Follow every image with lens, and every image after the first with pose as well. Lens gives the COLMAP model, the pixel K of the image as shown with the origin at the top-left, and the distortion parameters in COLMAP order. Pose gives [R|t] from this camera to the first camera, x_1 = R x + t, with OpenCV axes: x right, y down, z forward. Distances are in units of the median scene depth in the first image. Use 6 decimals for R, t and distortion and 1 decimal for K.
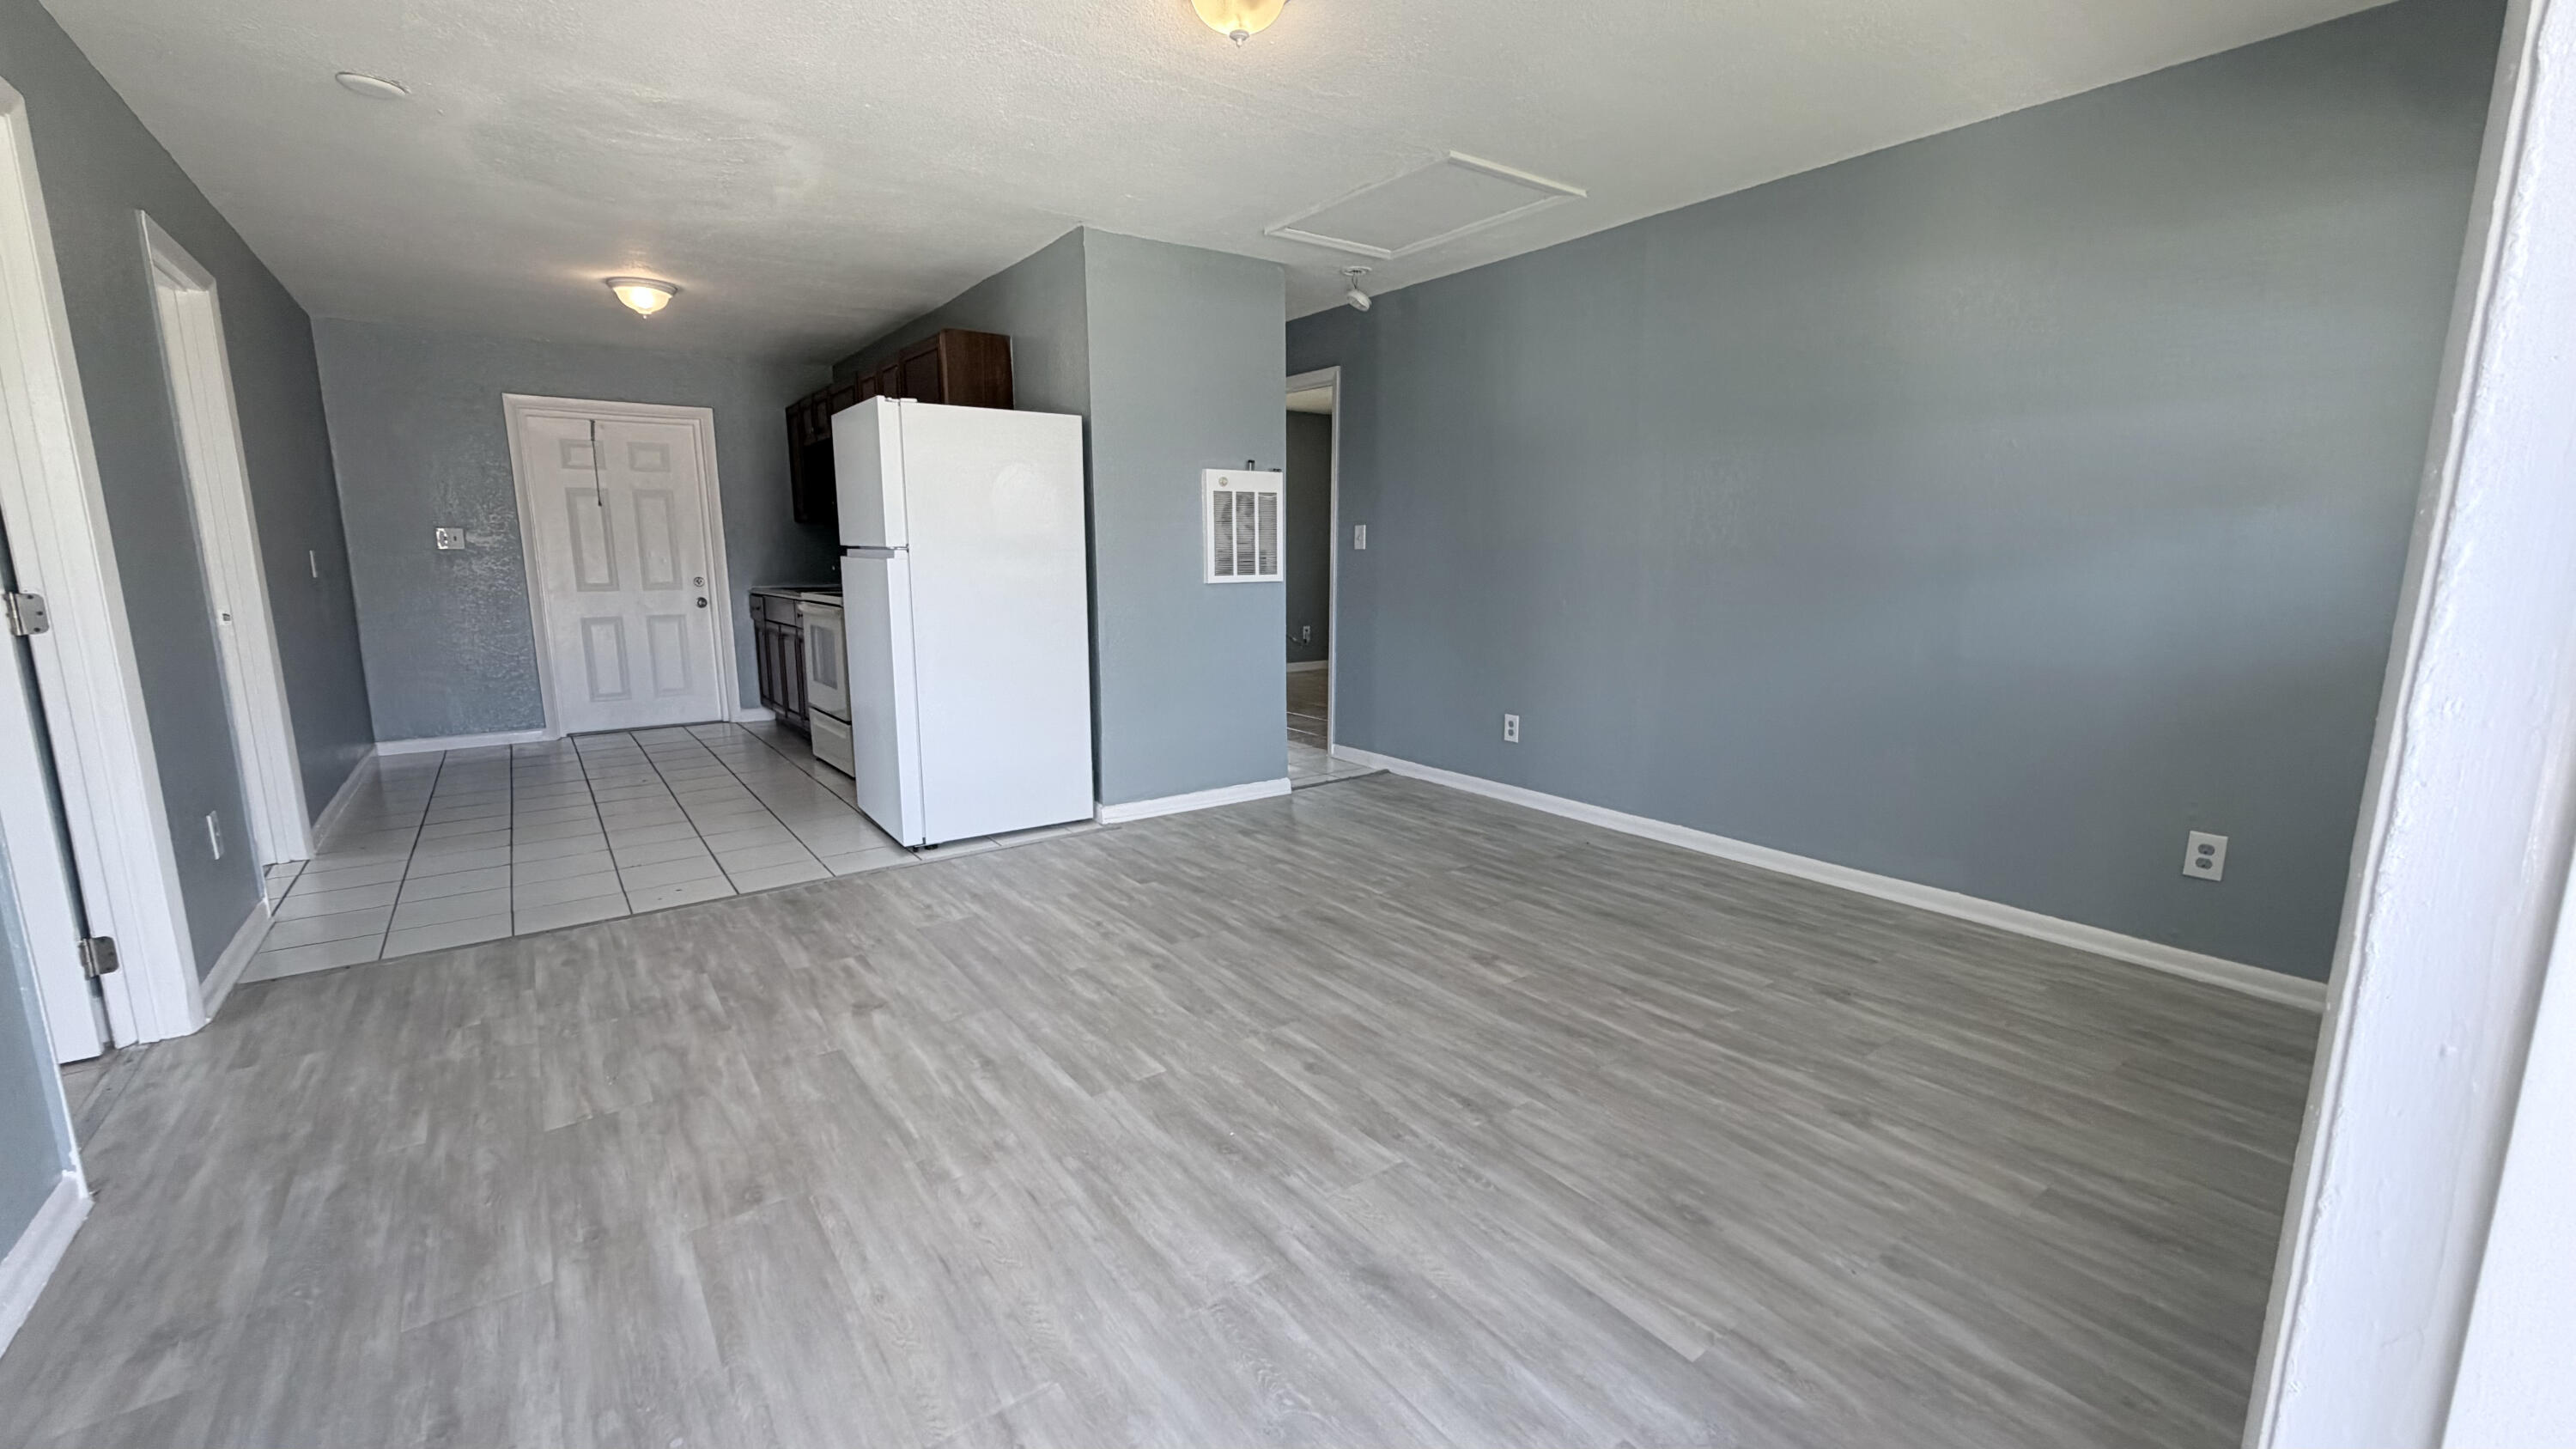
lens RADIAL K [[1025.5, 0, 1277.7], [0, 1025.5, 726.2], [0, 0, 1]] dist [-0.002396, 0.000699]
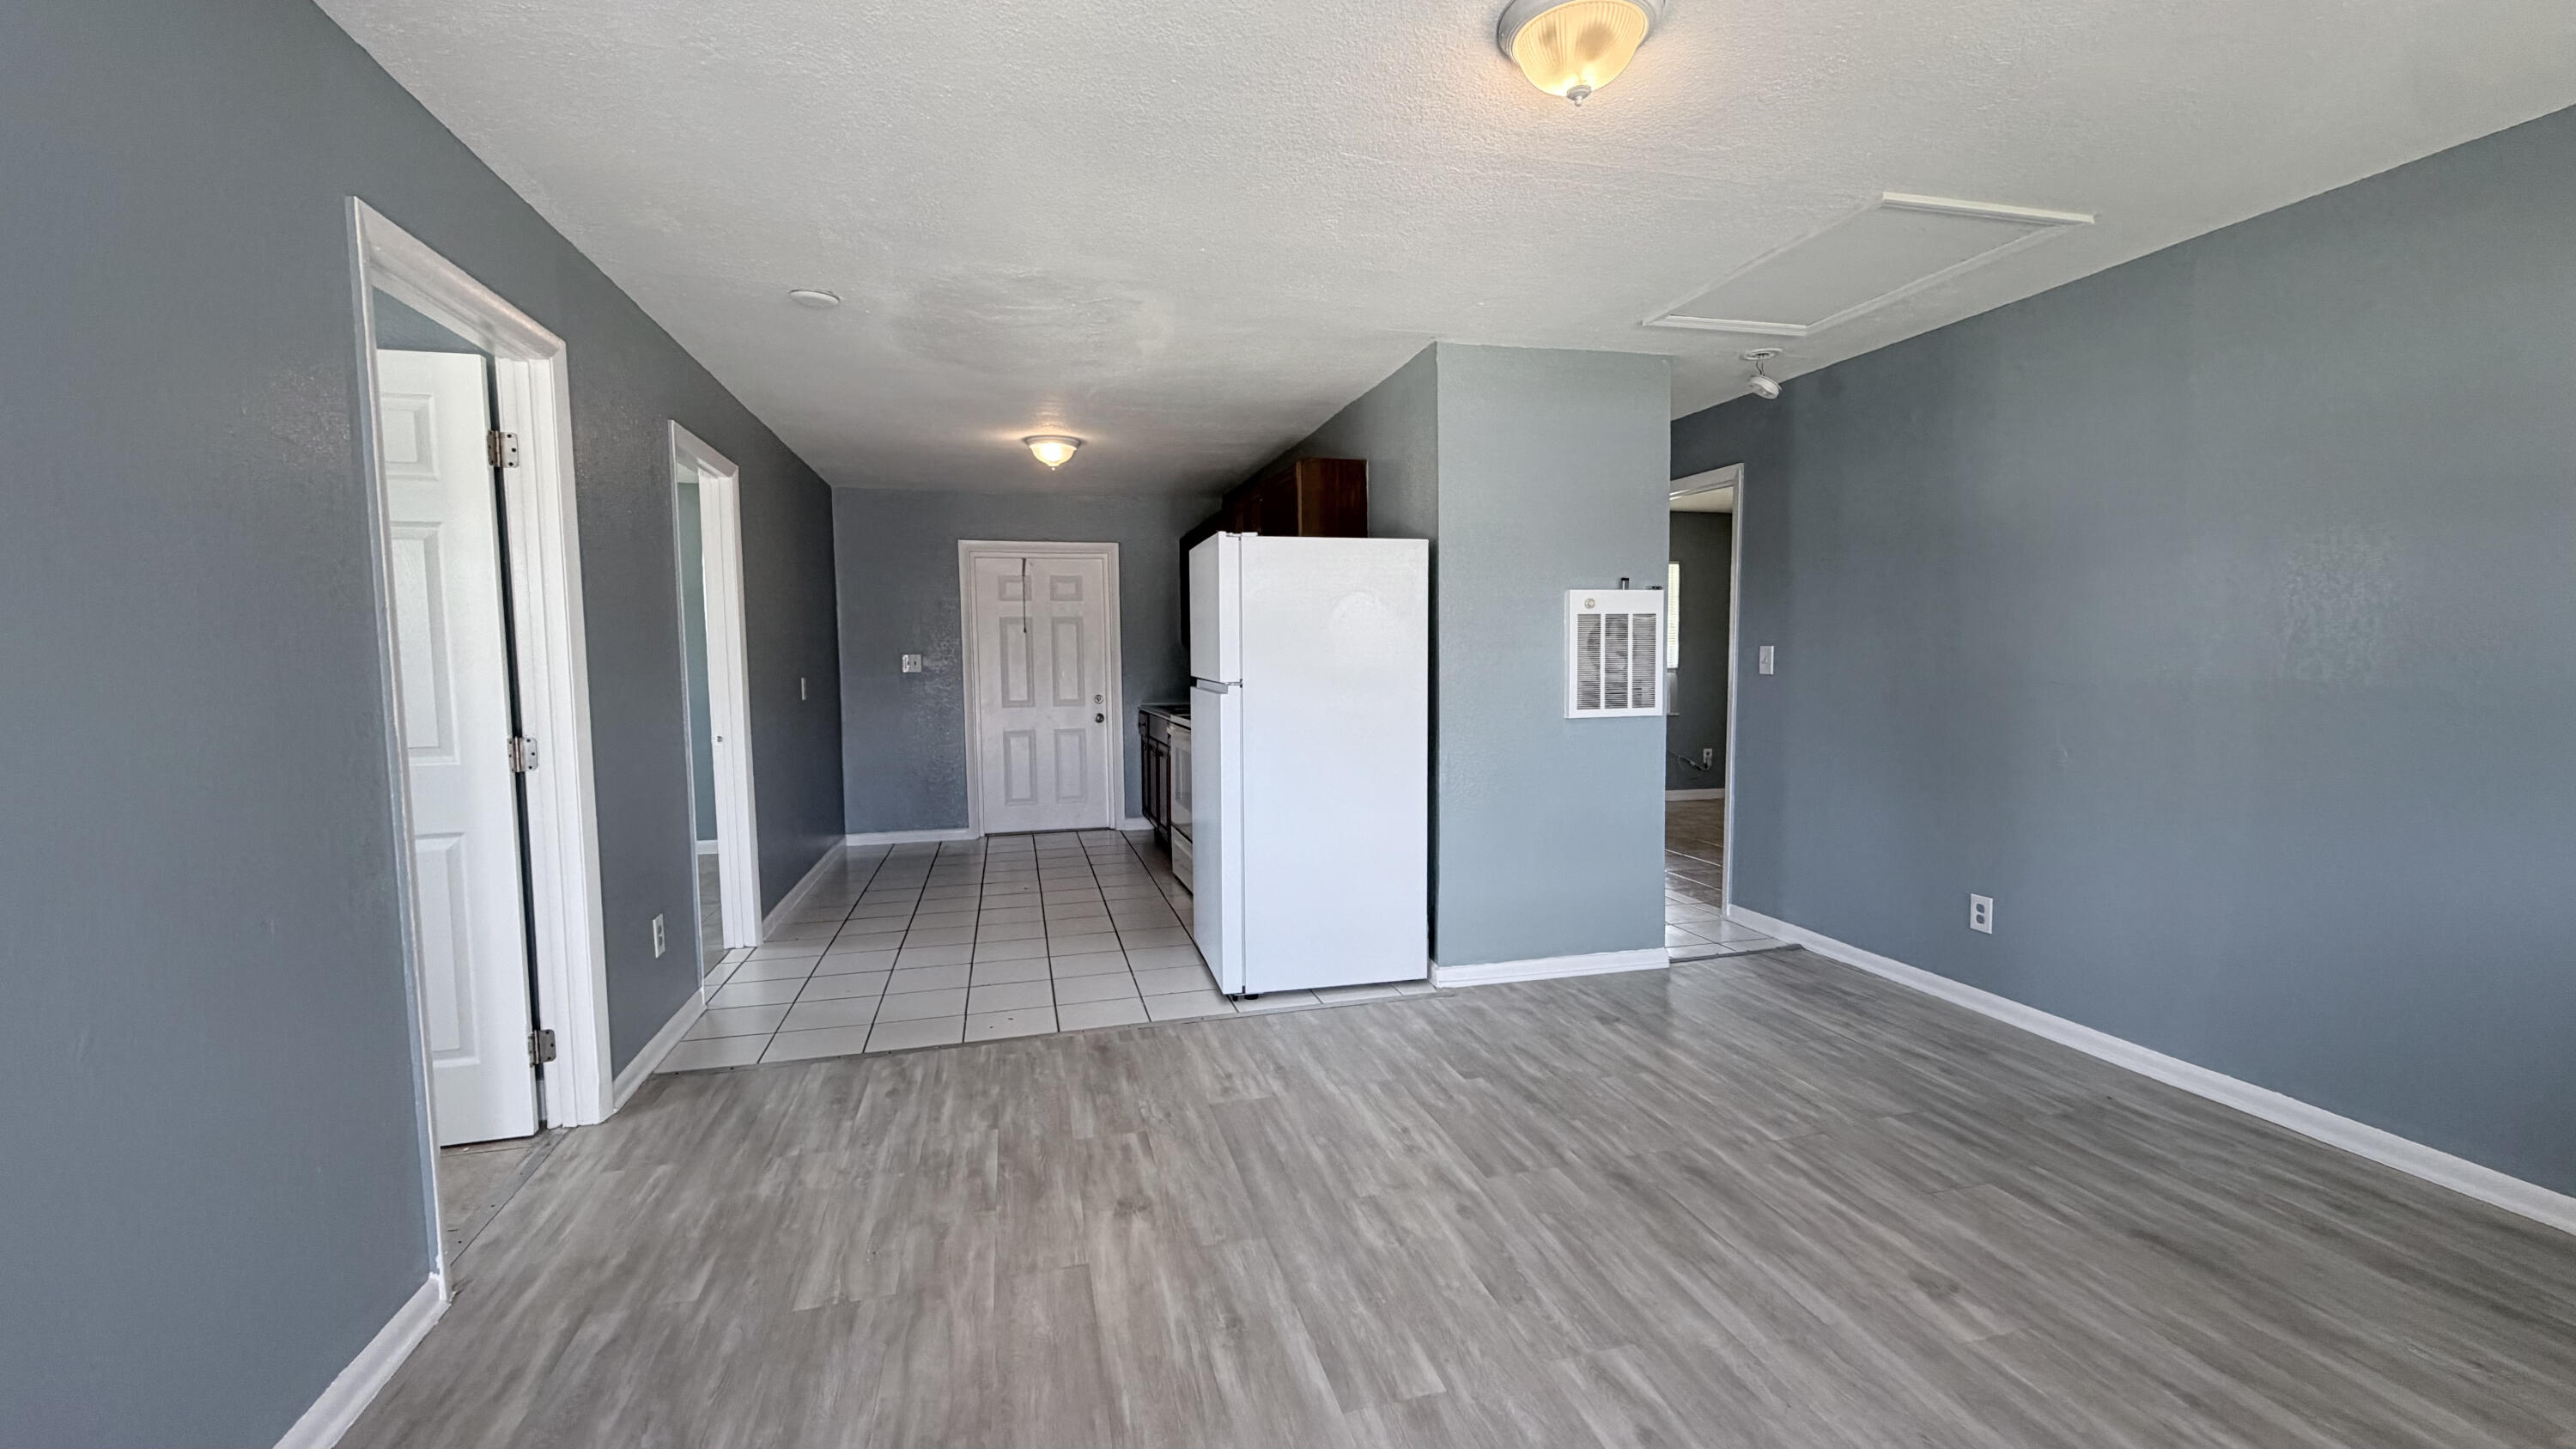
lens RADIAL K [[1025.5, 0, 1276.5], [0, 1025.5, 725.5], [0, 0, 1]] dist [-0.002396, 0.000699]
pose [[0.928240, 0.018188, -0.371538, 0.036351], [-0.054765, 0.994602, -0.088133, -0.061693], [0.367930, 0.102155, 0.924225, 0.147081]]
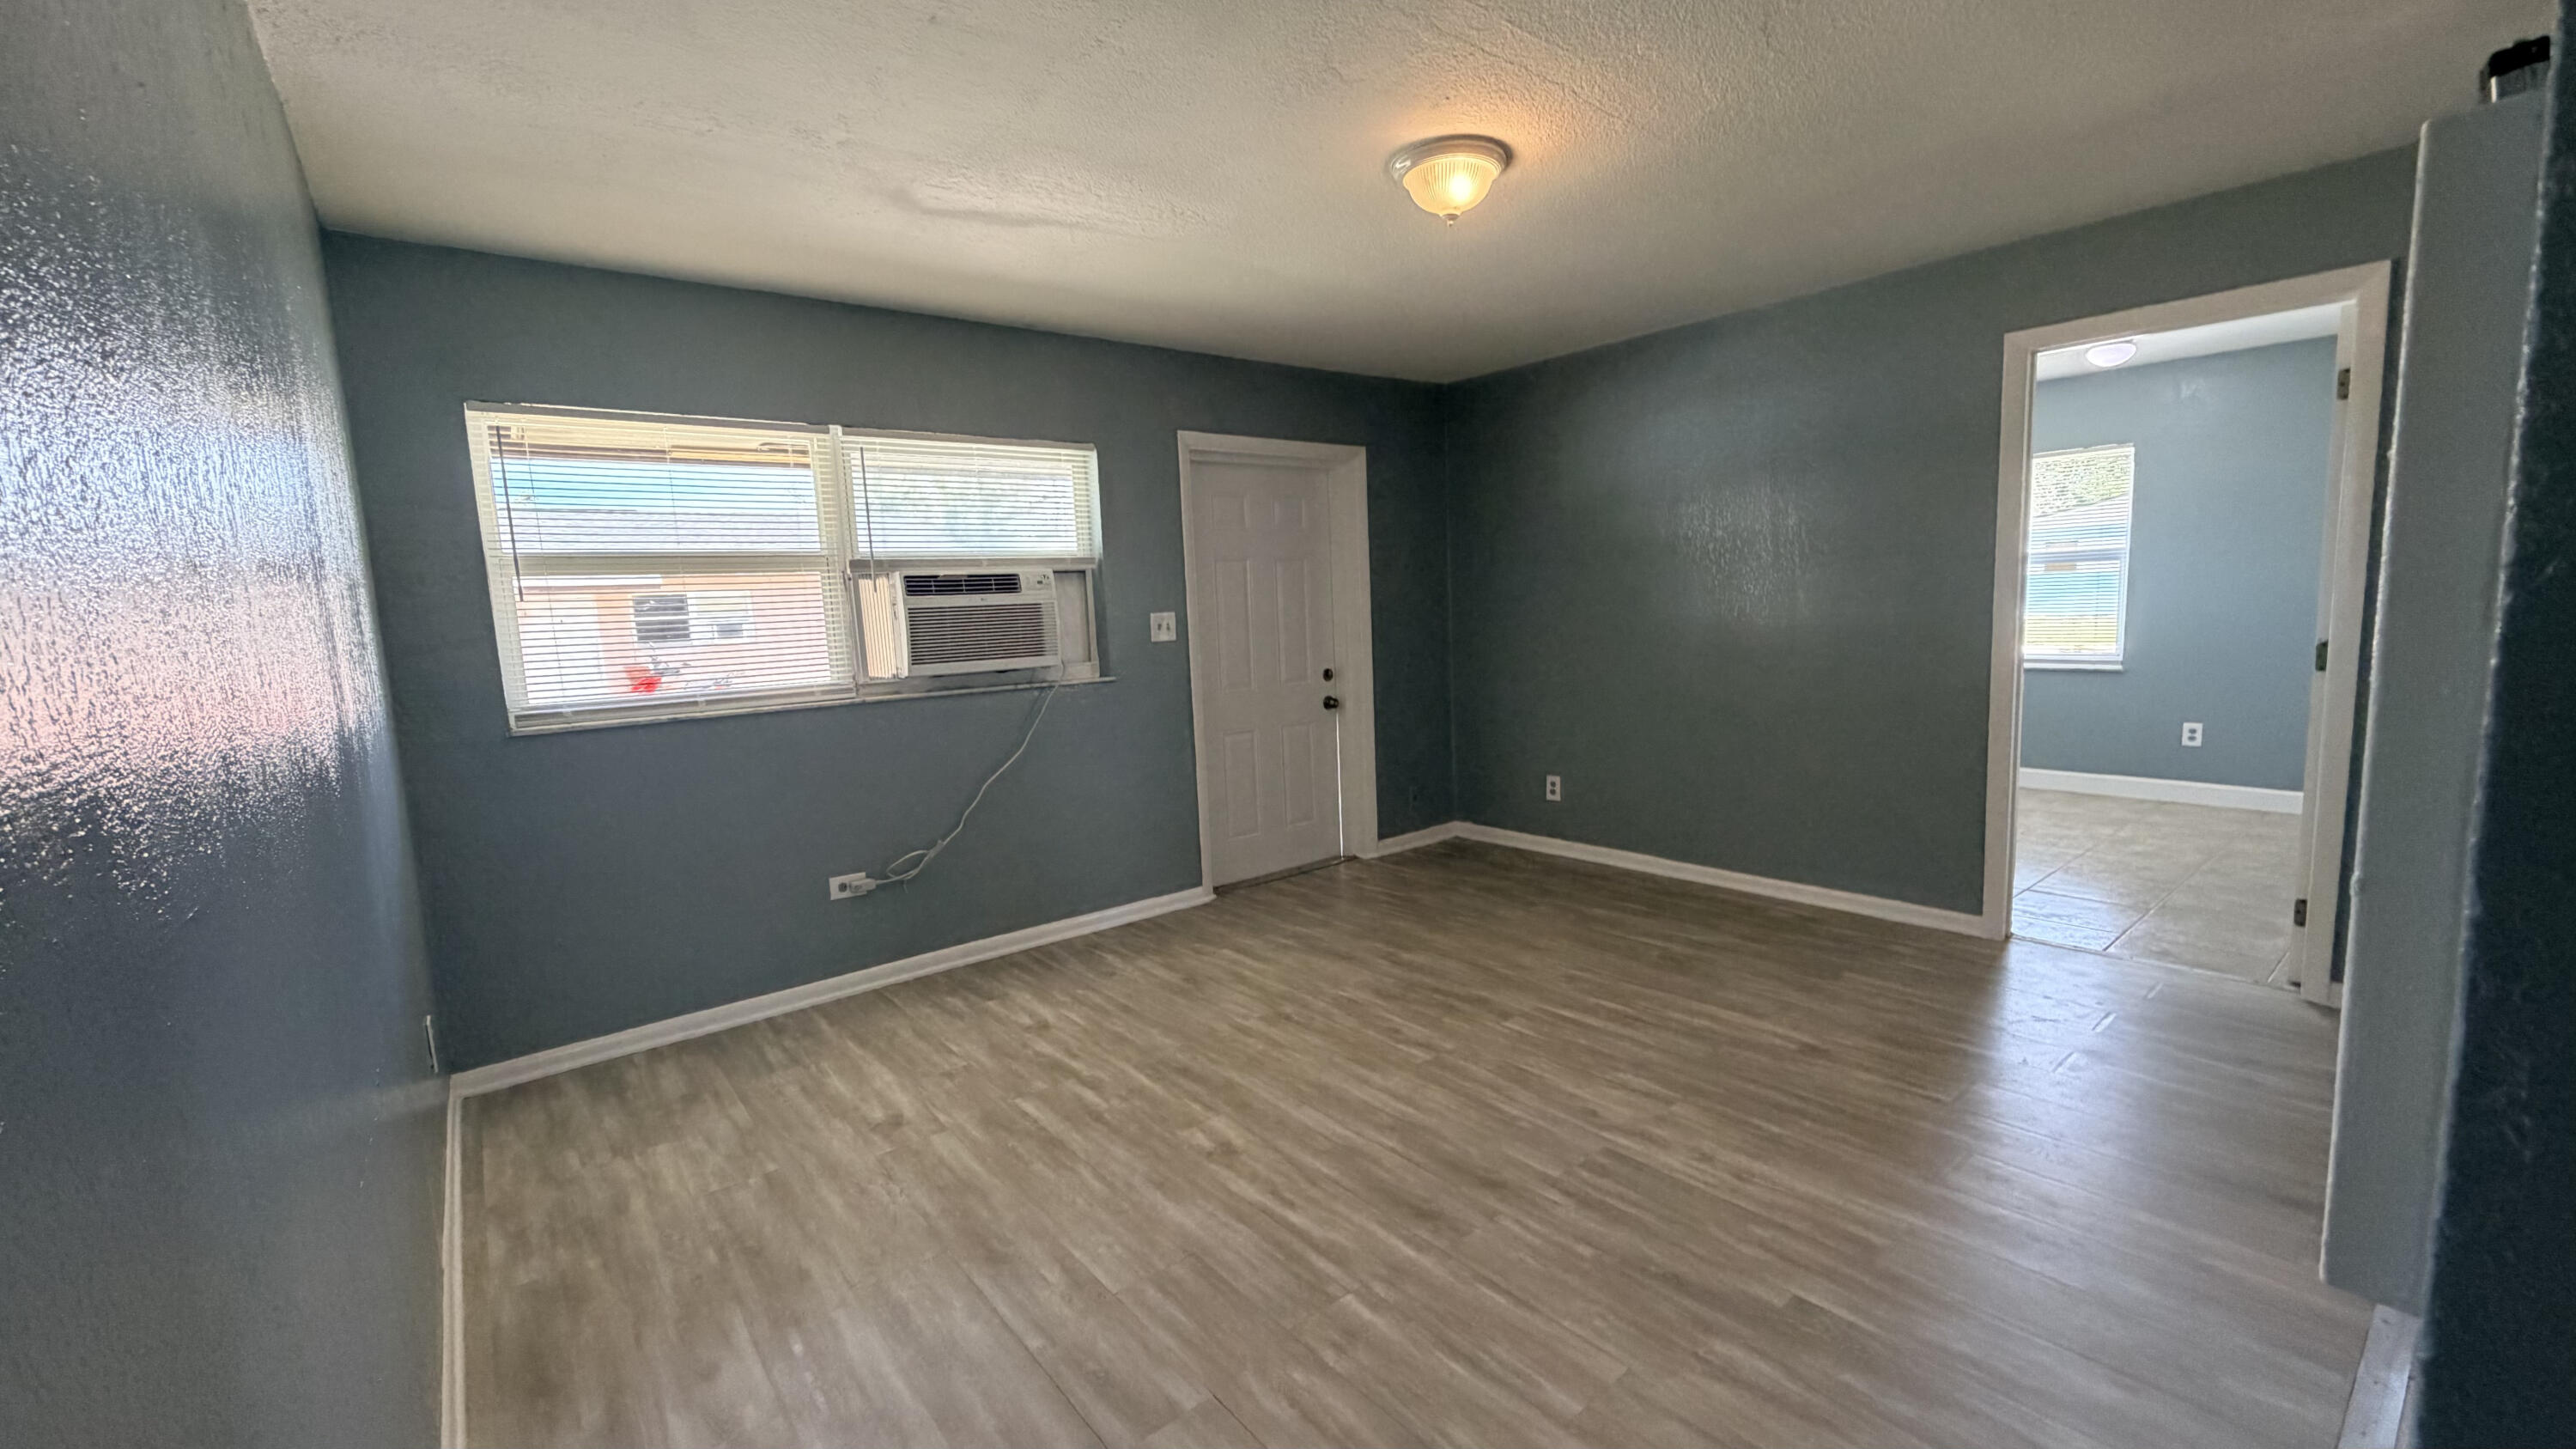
lens RADIAL K [[1025.5, 0, 1292.0], [0, 1025.5, 731.2], [0, 0, 1]] dist [-0.002396, 0.000699]
pose [[-0.997838, 0.049567, -0.043154, 0.155830], [0.034544, 0.954183, 0.297222, -0.334932], [0.055909, 0.295089, -0.953833, 1.614922]]
